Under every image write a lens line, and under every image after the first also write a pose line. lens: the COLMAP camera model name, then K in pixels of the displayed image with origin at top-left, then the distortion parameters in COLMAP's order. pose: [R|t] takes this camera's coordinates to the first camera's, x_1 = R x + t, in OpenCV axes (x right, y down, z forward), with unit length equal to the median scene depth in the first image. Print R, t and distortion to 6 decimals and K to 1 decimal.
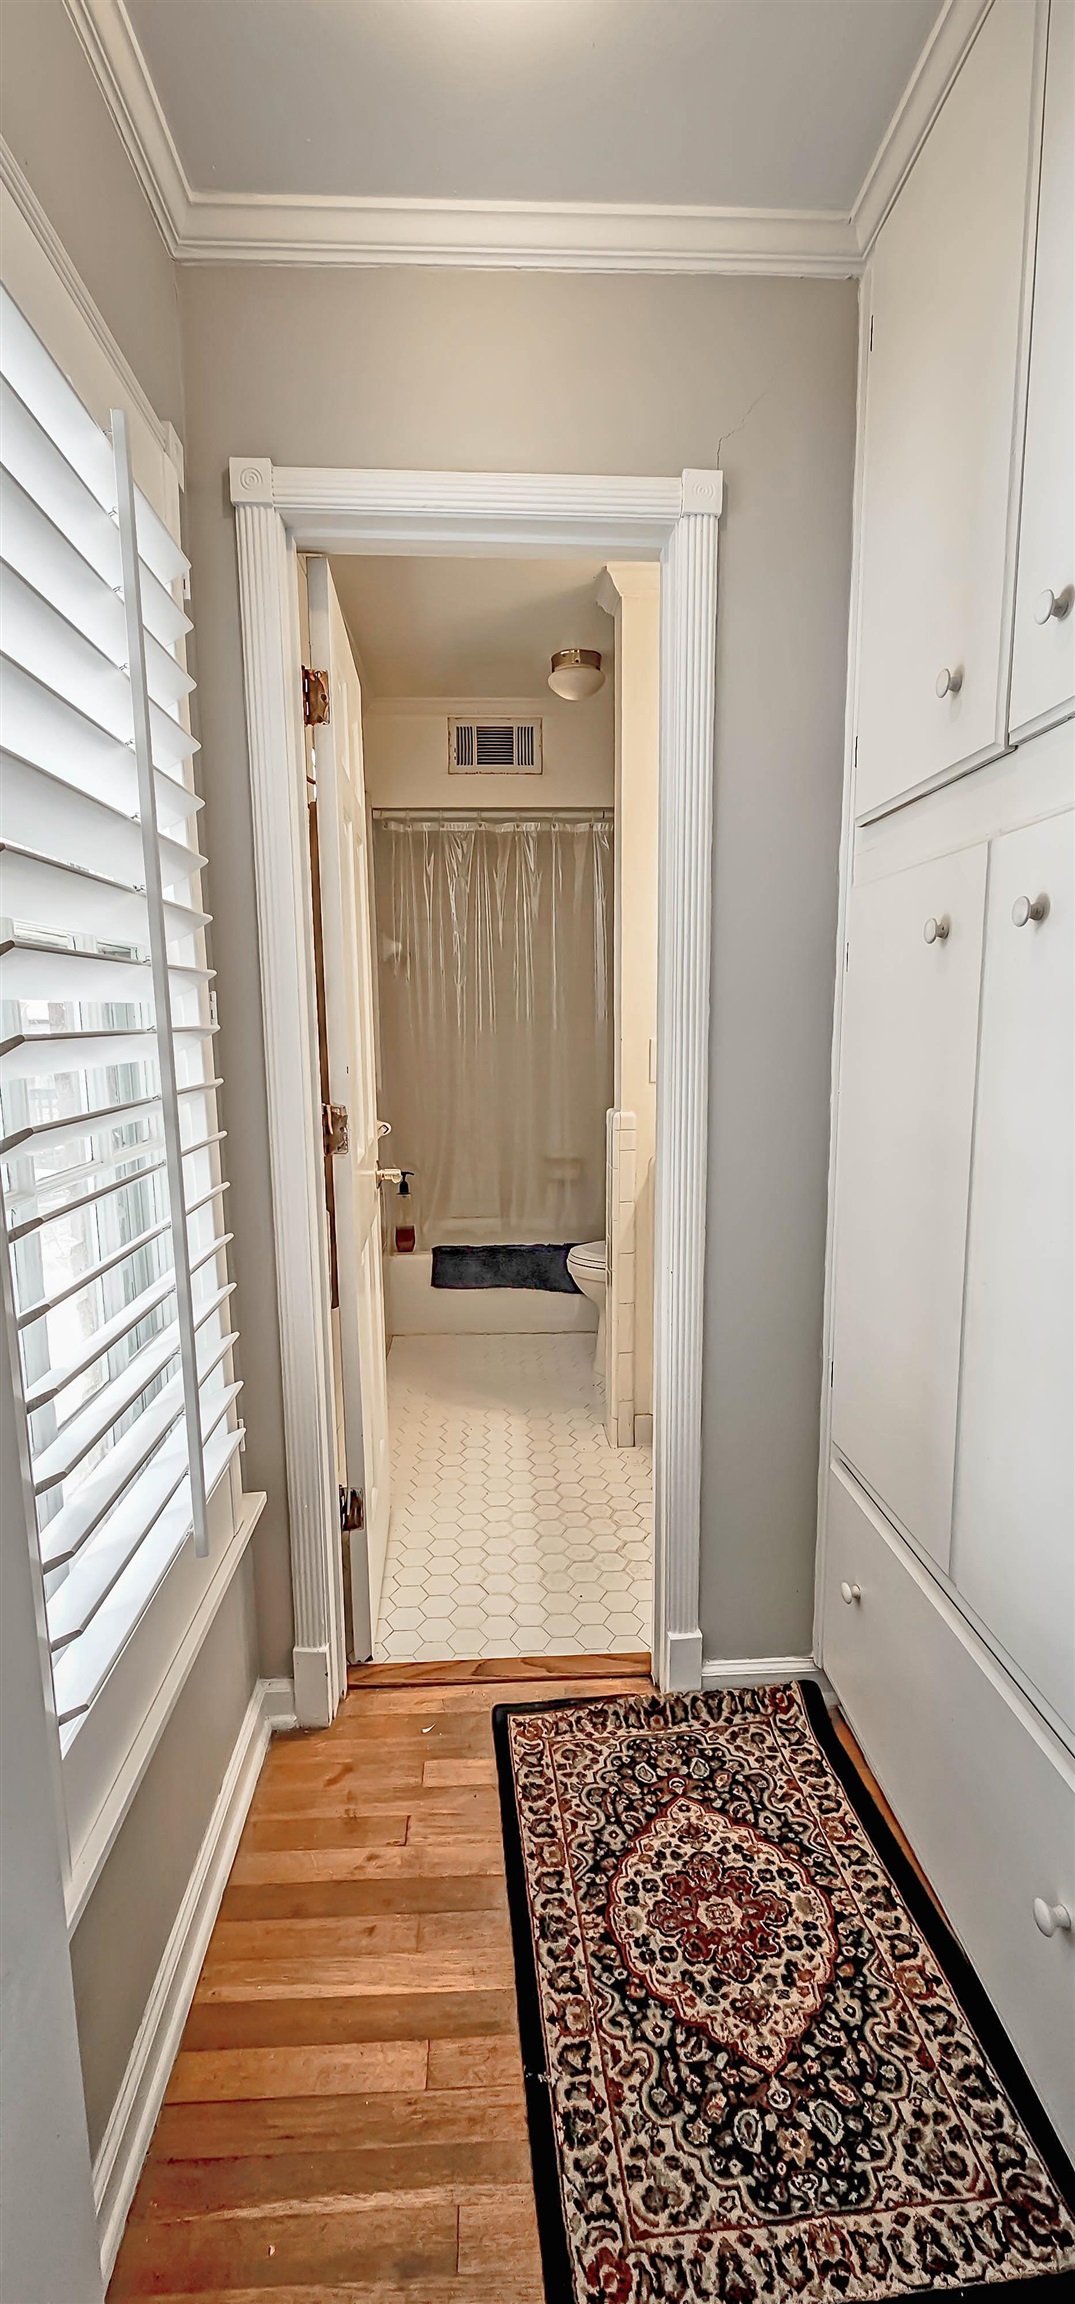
lens RADIAL K [[914.2, 0, 533.2], [0, 914.2, 1154.2], [0, 0, 1]] dist [-0.000101, 0.000008]
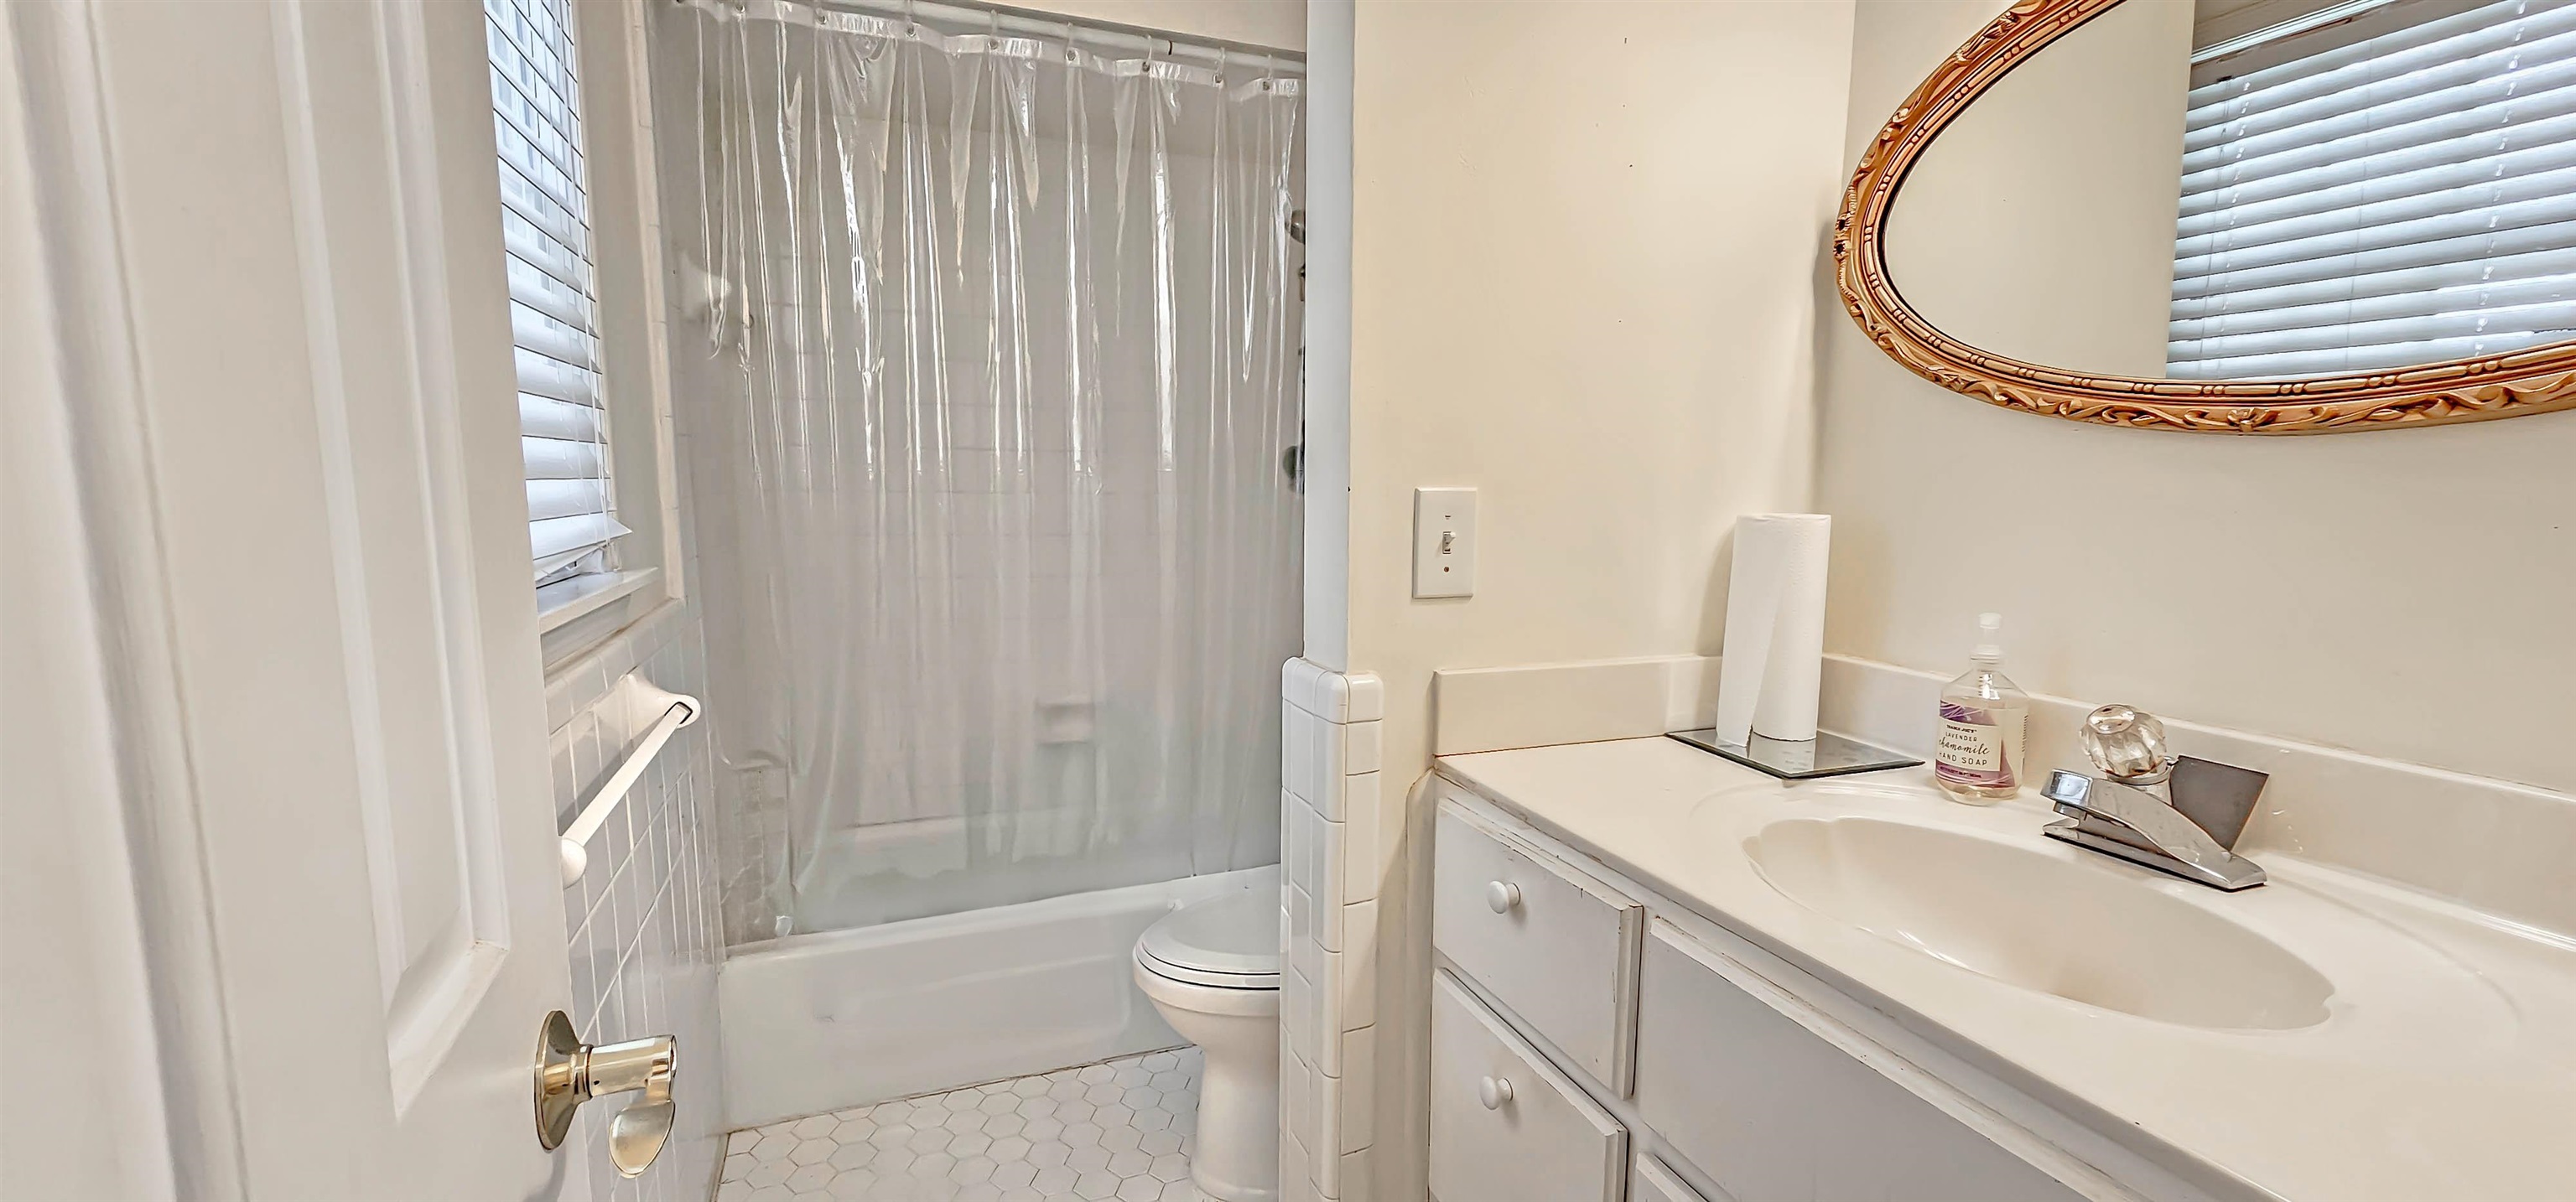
lens RADIAL K [[1021.9, 0, 1292.7], [0, 1021.9, 600.0], [0, 0, 1]] dist [-0.000101, 0.000008]
pose [[0.945393, -0.027706, 0.324753, -0.050179], [0.036248, 0.999137, -0.020281, -0.053627], [-0.323911, 0.030945, 0.945581, 0.454025]]
